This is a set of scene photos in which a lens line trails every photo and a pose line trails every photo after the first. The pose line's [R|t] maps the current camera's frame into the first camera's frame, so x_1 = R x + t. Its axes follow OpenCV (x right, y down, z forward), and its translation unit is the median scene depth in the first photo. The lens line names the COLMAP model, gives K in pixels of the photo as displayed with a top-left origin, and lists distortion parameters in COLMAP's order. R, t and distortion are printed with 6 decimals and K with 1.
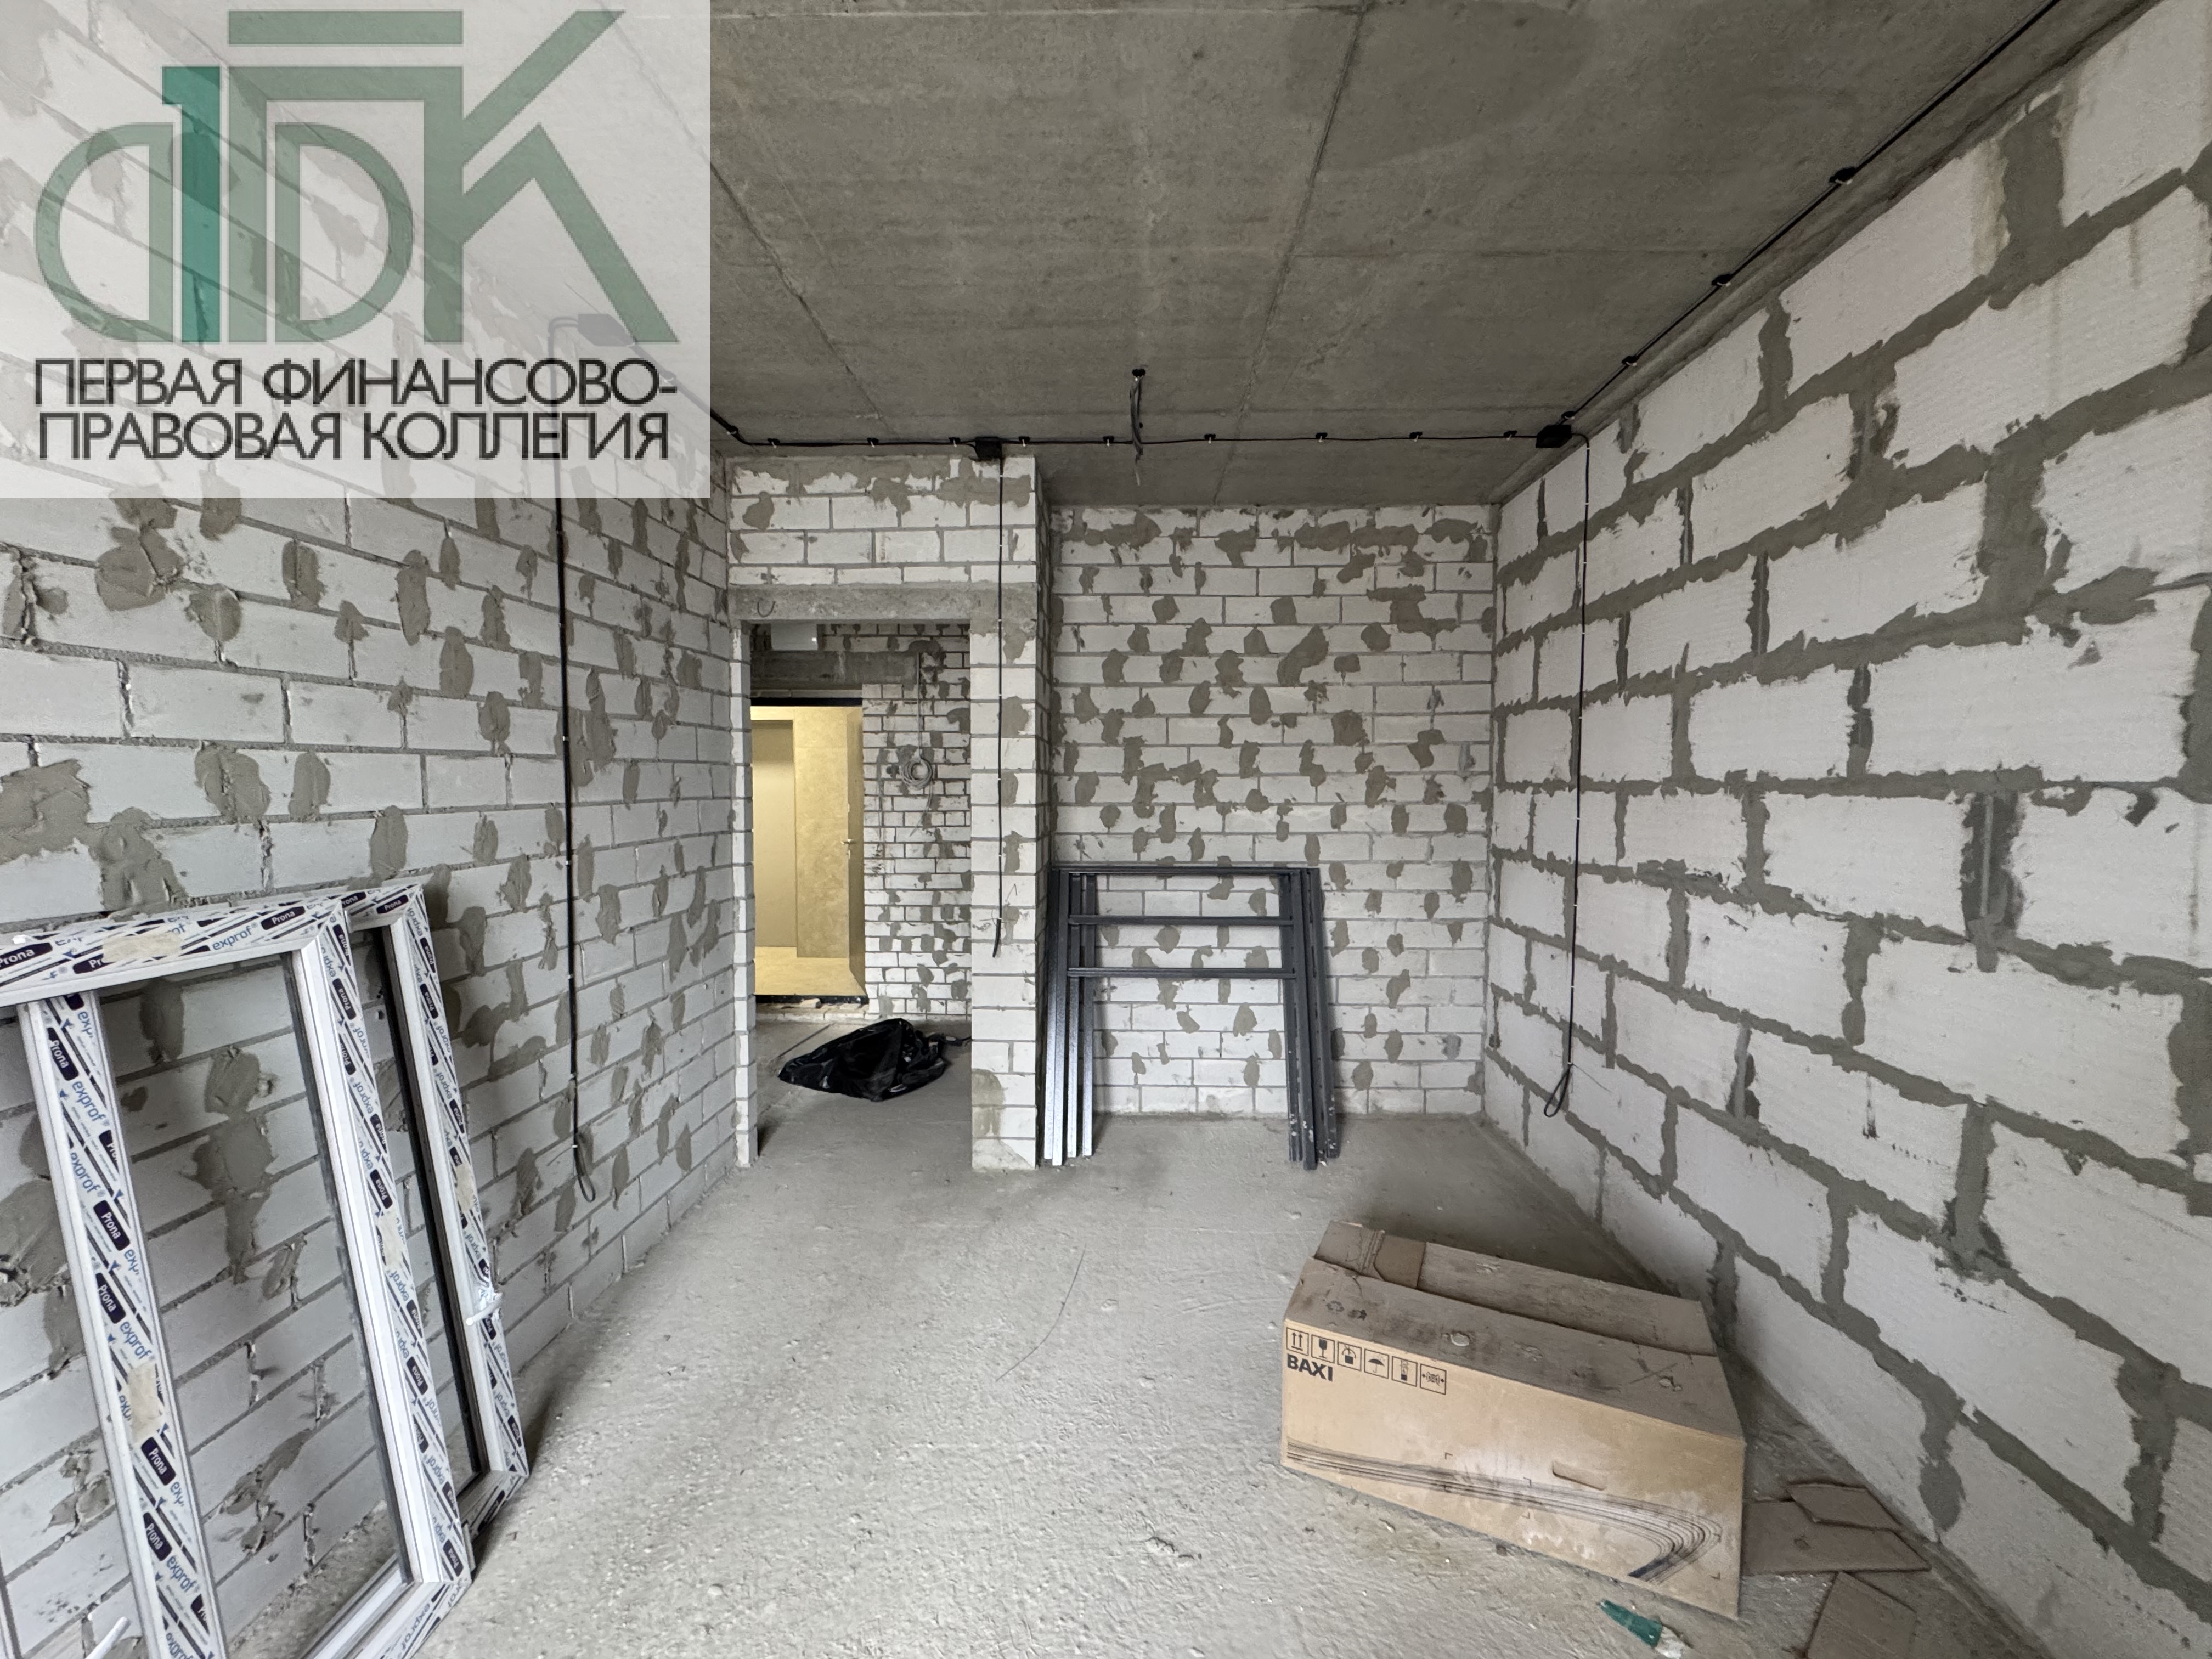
lens RADIAL K [[881.2, 0, 1101.2], [0, 881.2, 825.5], [0, 0, 1]] dist [-0.001857, 0.000194]
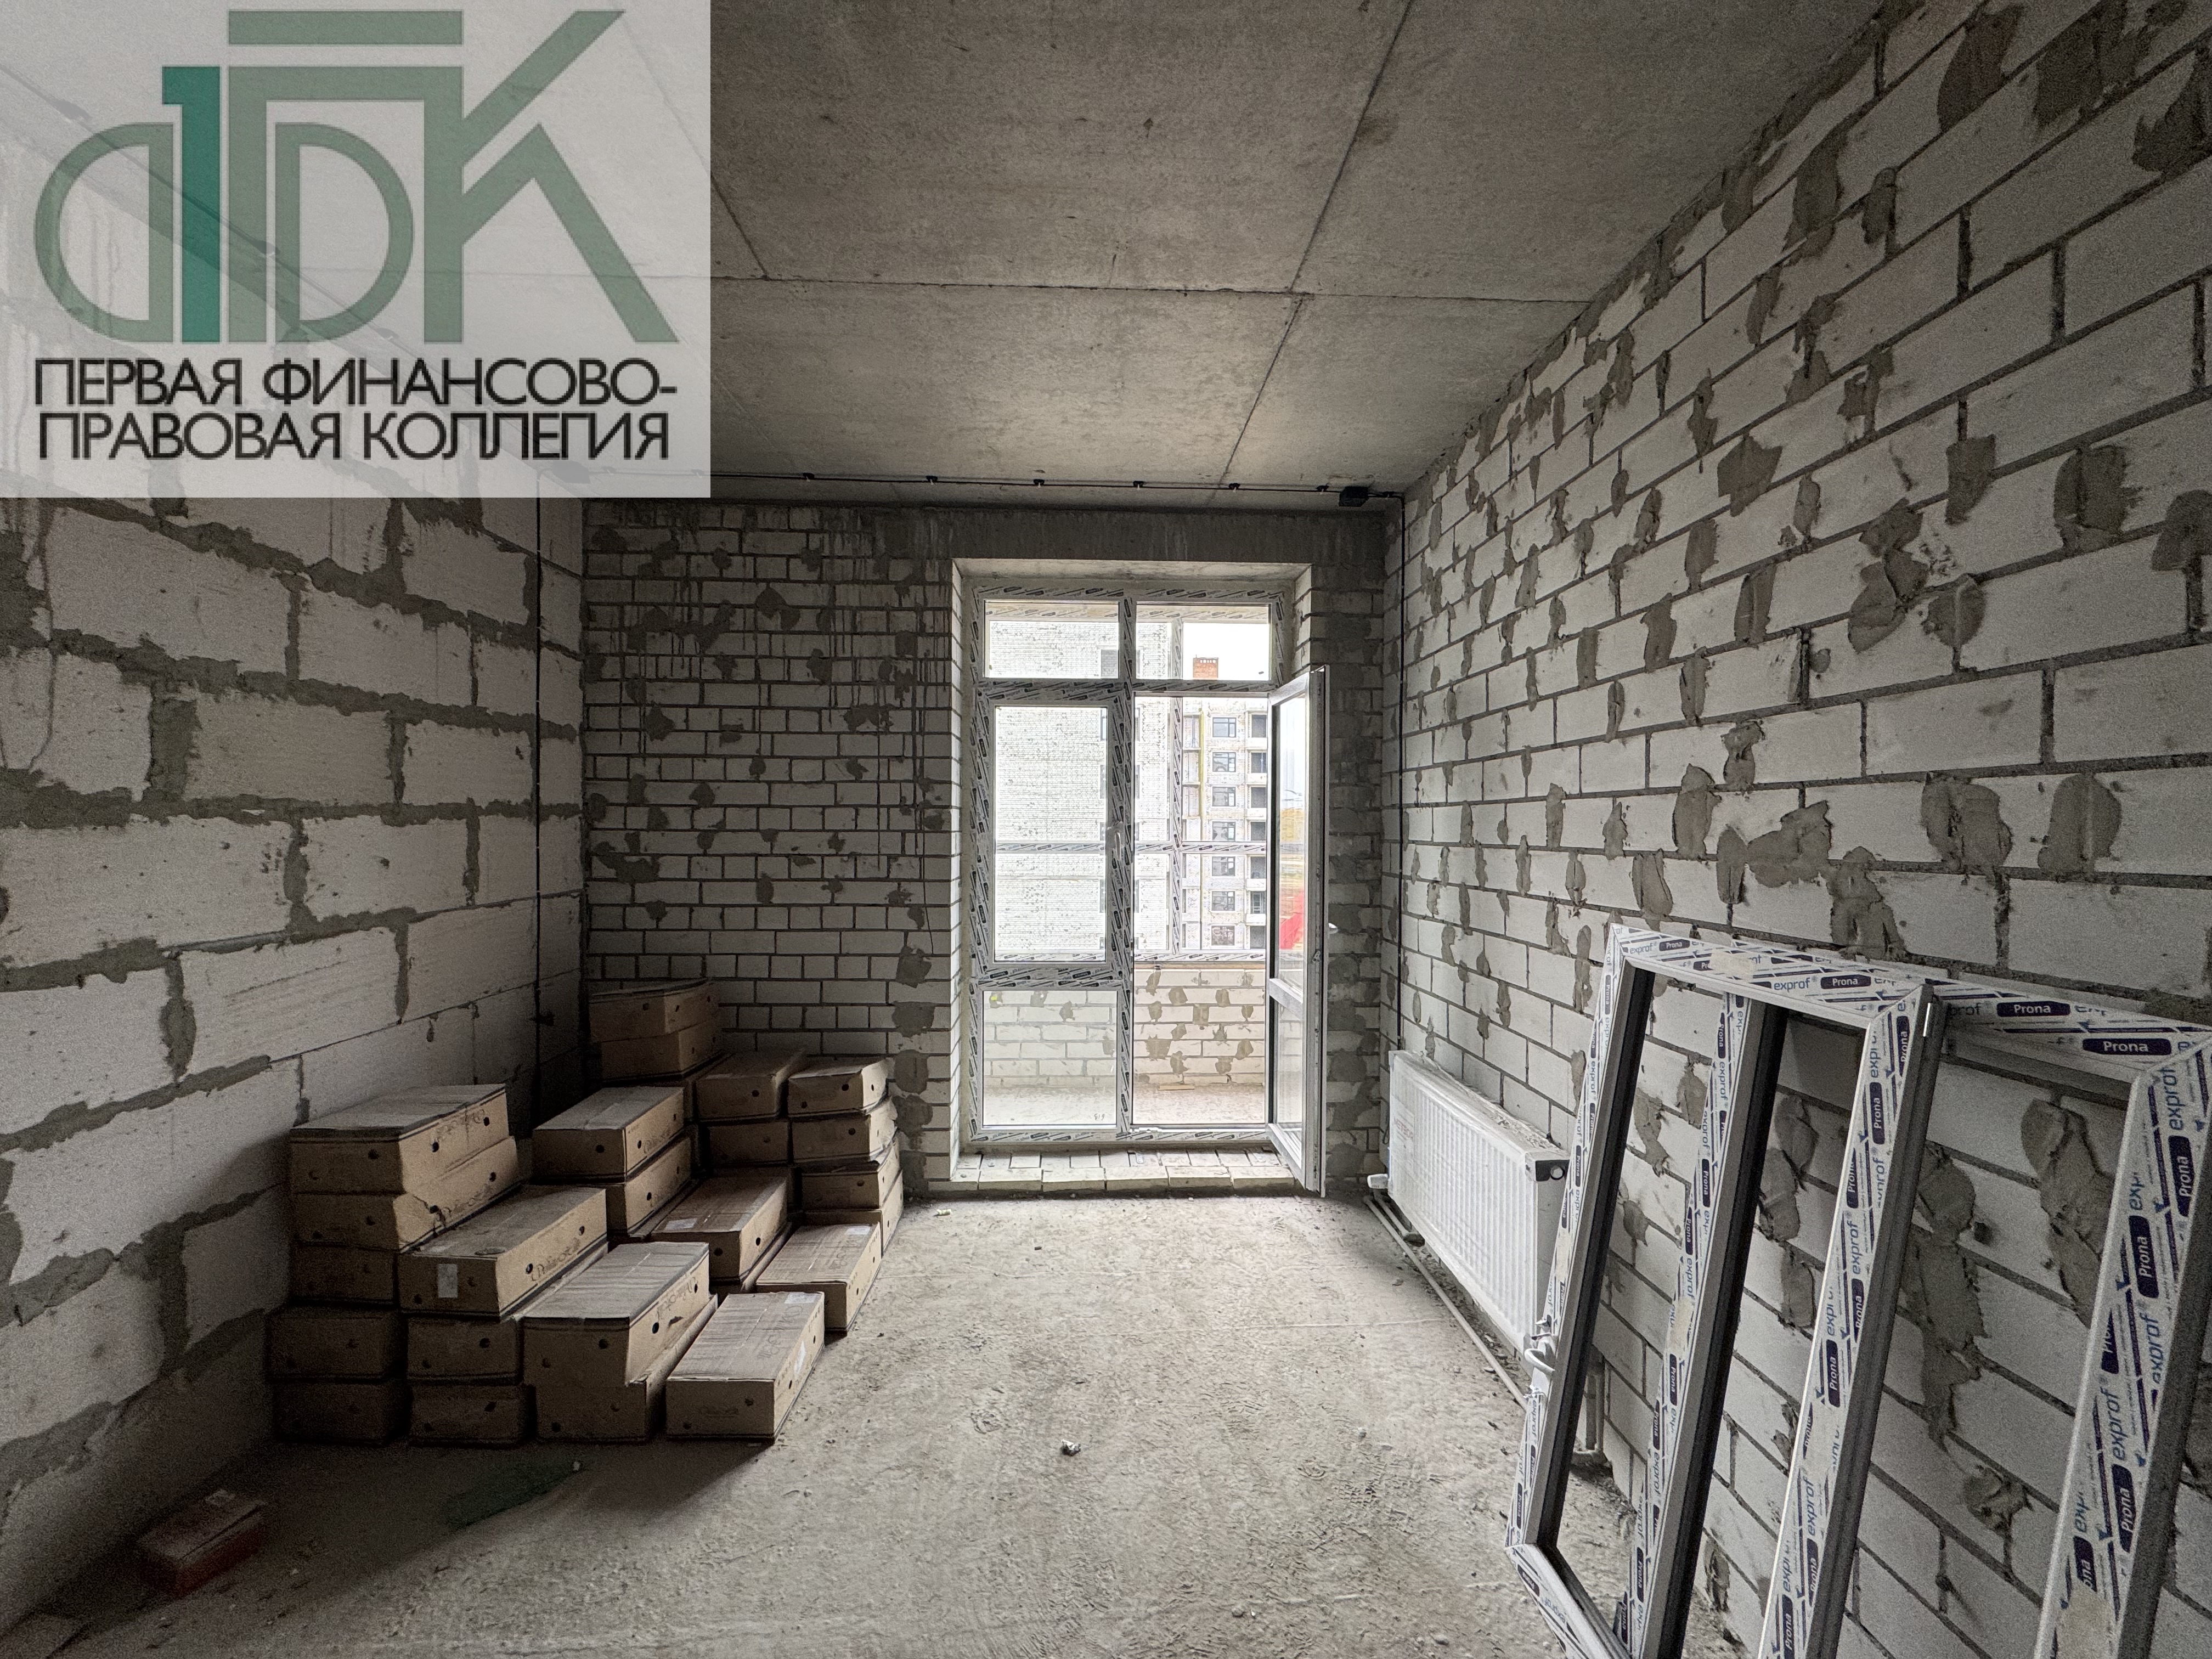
lens RADIAL K [[881.2, 0, 1112.0], [0, 881.2, 833.1], [0, 0, 1]] dist [-0.001857, 0.000194]
pose [[-0.997417, -0.006680, -0.071518, -0.140410], [-0.010962, 0.998159, 0.059650, -0.064014], [0.070988, 0.060280, -0.995654, 1.434188]]
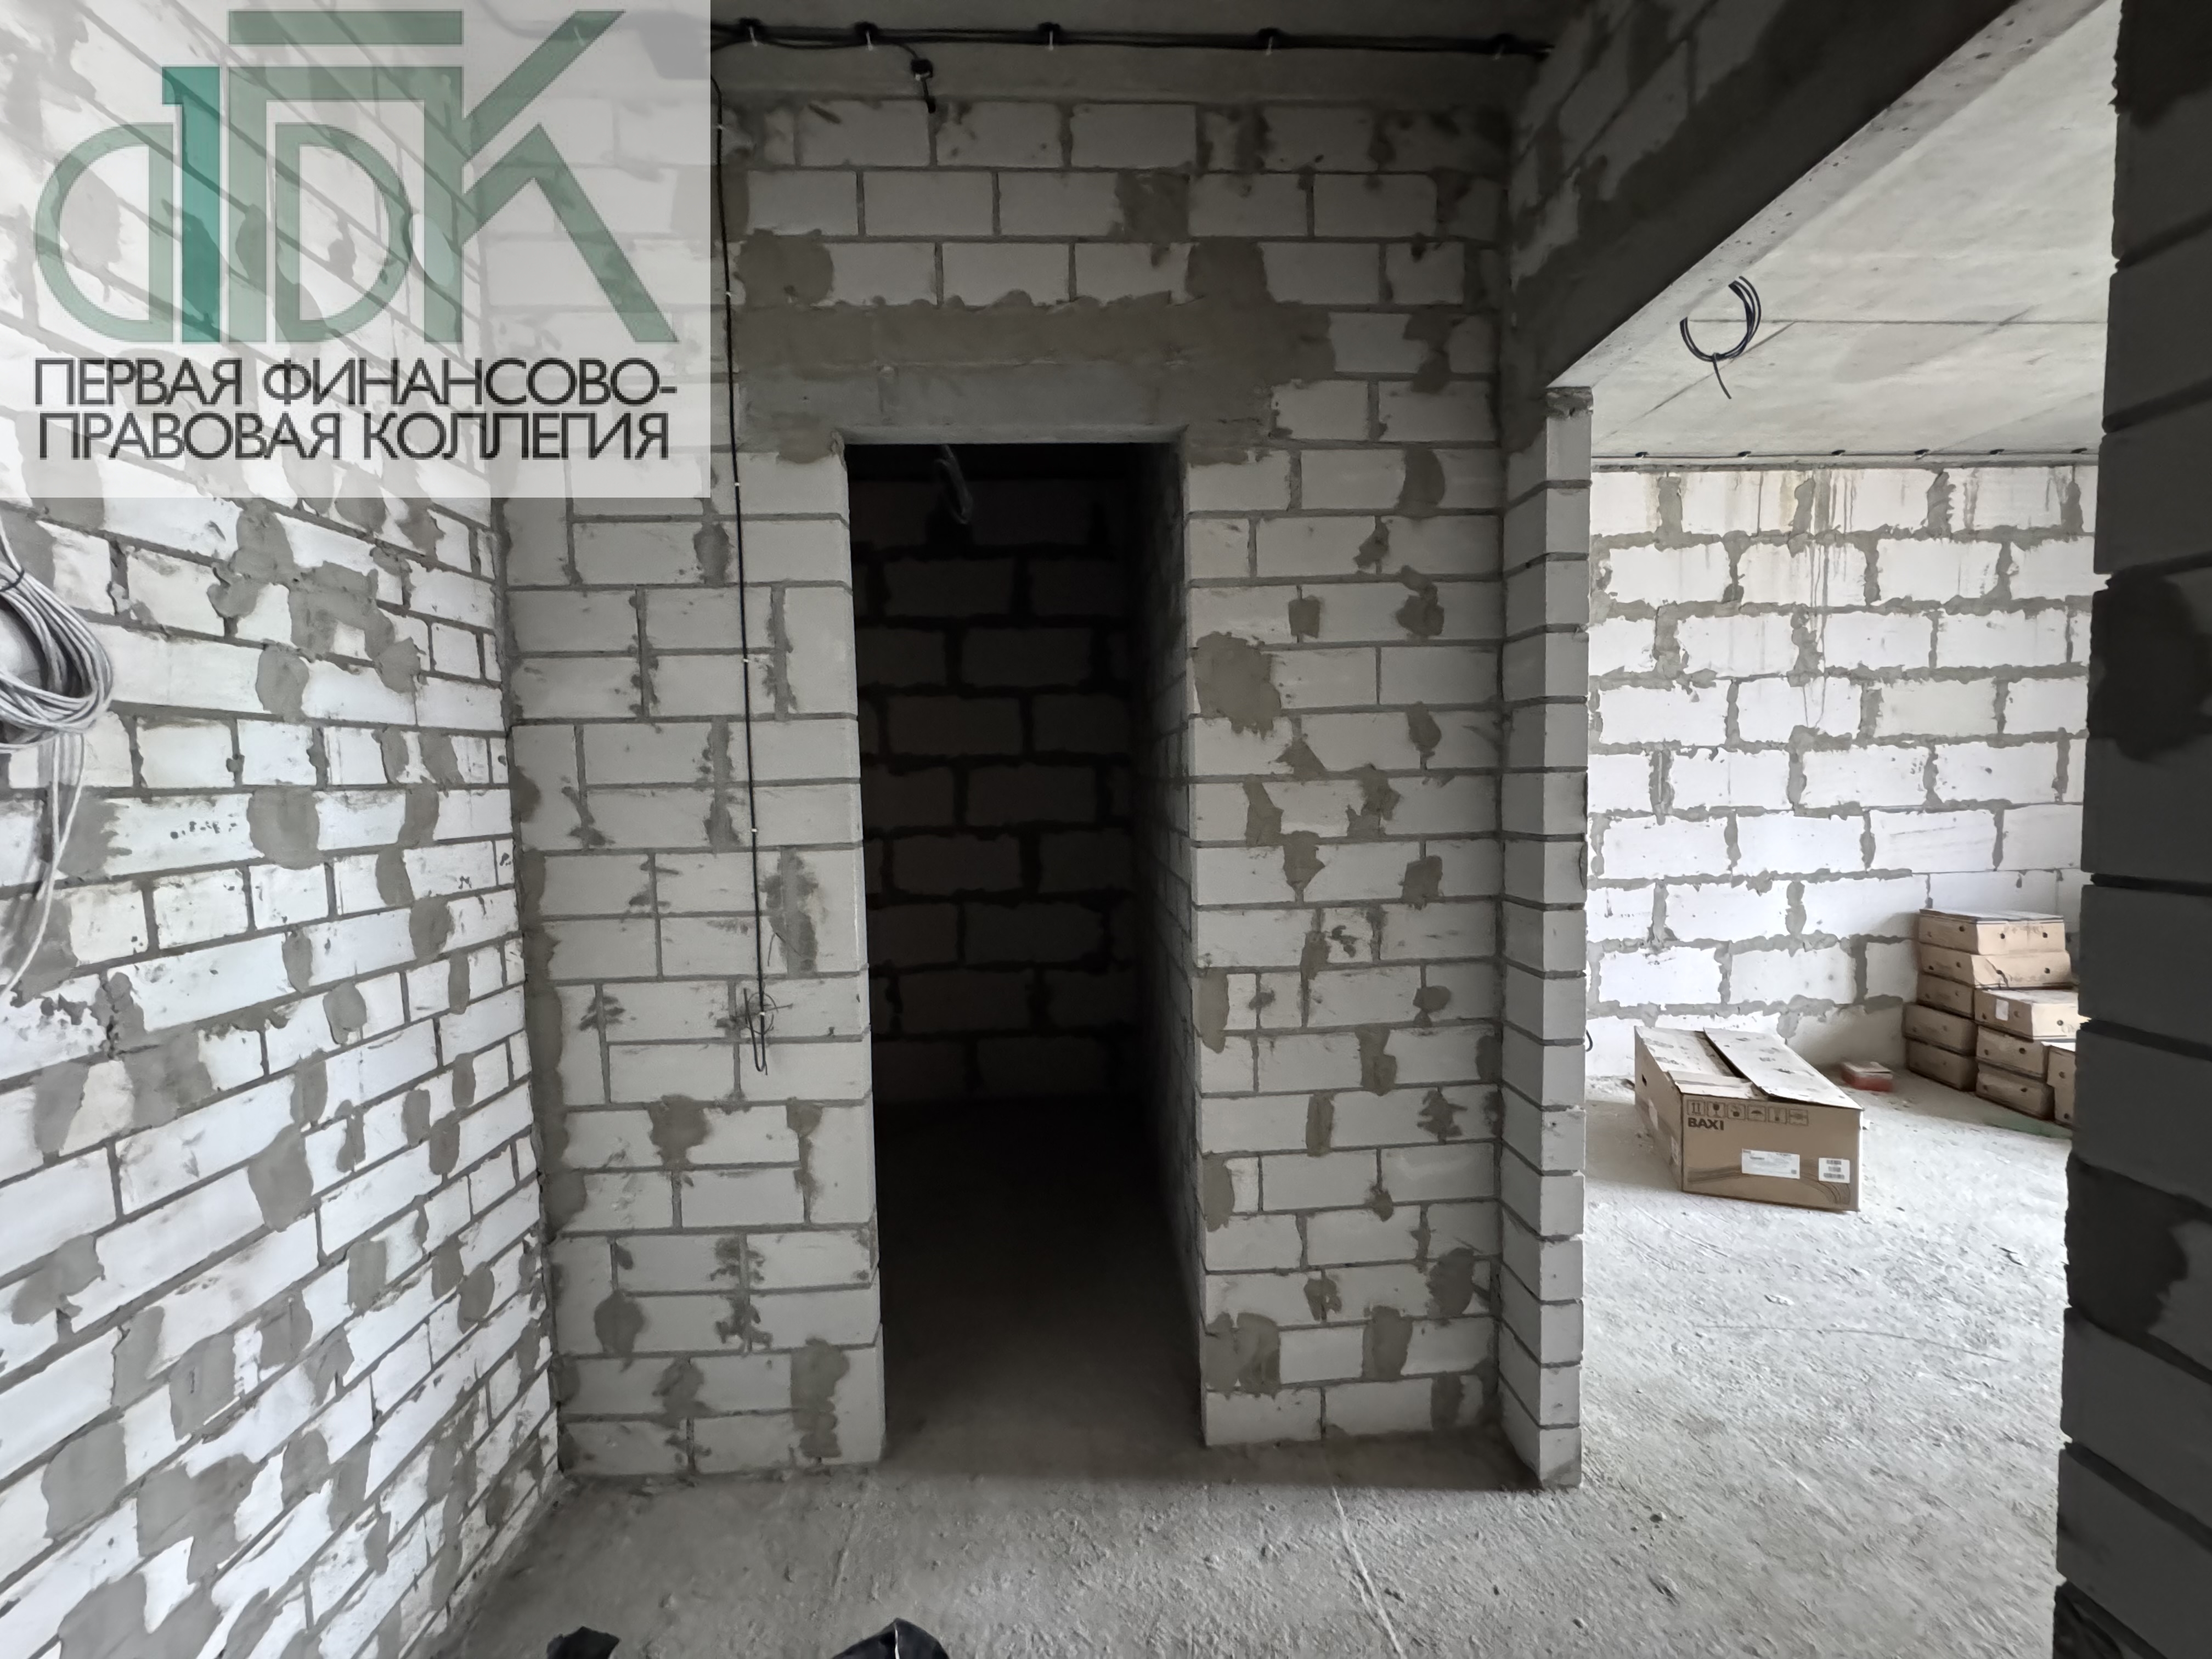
lens RADIAL K [[881.2, 0, 1108.0], [0, 881.2, 827.5], [0, 0, 1]] dist [-0.001857, 0.000194]
pose [[-0.082926, -0.056947, 0.994927, -1.124547], [0.068097, 0.995709, 0.062668, -0.072049], [-0.994226, 0.072949, -0.078692, 2.374625]]
